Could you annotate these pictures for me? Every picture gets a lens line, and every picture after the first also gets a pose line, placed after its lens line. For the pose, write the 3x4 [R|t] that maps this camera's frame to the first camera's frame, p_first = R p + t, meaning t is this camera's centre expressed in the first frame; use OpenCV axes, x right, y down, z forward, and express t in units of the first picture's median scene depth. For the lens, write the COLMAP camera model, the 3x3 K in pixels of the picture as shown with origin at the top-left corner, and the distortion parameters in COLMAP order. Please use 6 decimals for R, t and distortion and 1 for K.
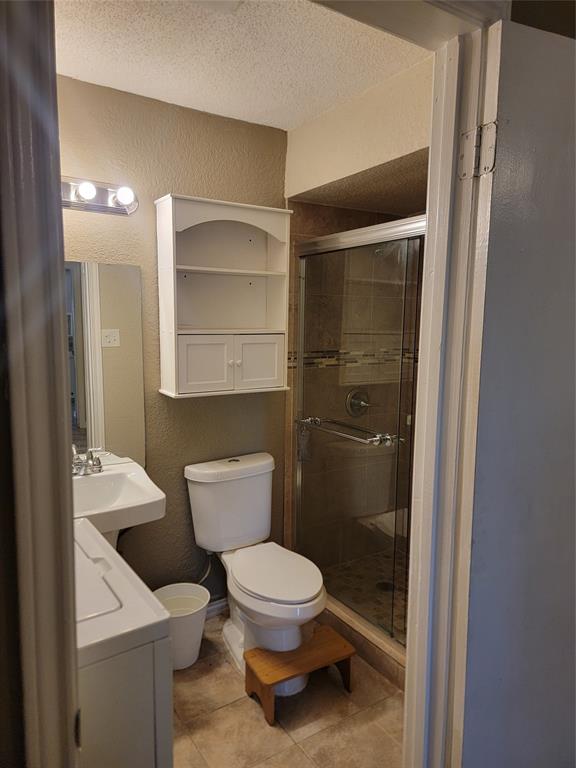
lens RADIAL K [[531.9, 0, 288.6], [0, 531.9, 385.4], [0, 0, 1]] dist [0.080397, -0.064424]
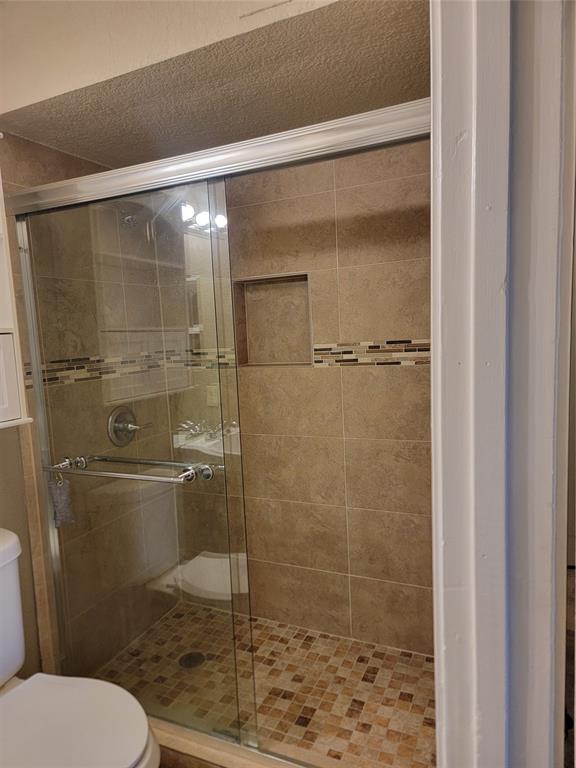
lens RADIAL K [[531.9, 0, 277.4], [0, 531.9, 394.2], [0, 0, 1]] dist [0.080397, -0.064424]
pose [[0.856696, -0.115745, 0.502667, -0.059079], [0.119961, 0.992486, 0.024081, -0.004634], [-0.501678, 0.039671, 0.864145, 0.265887]]
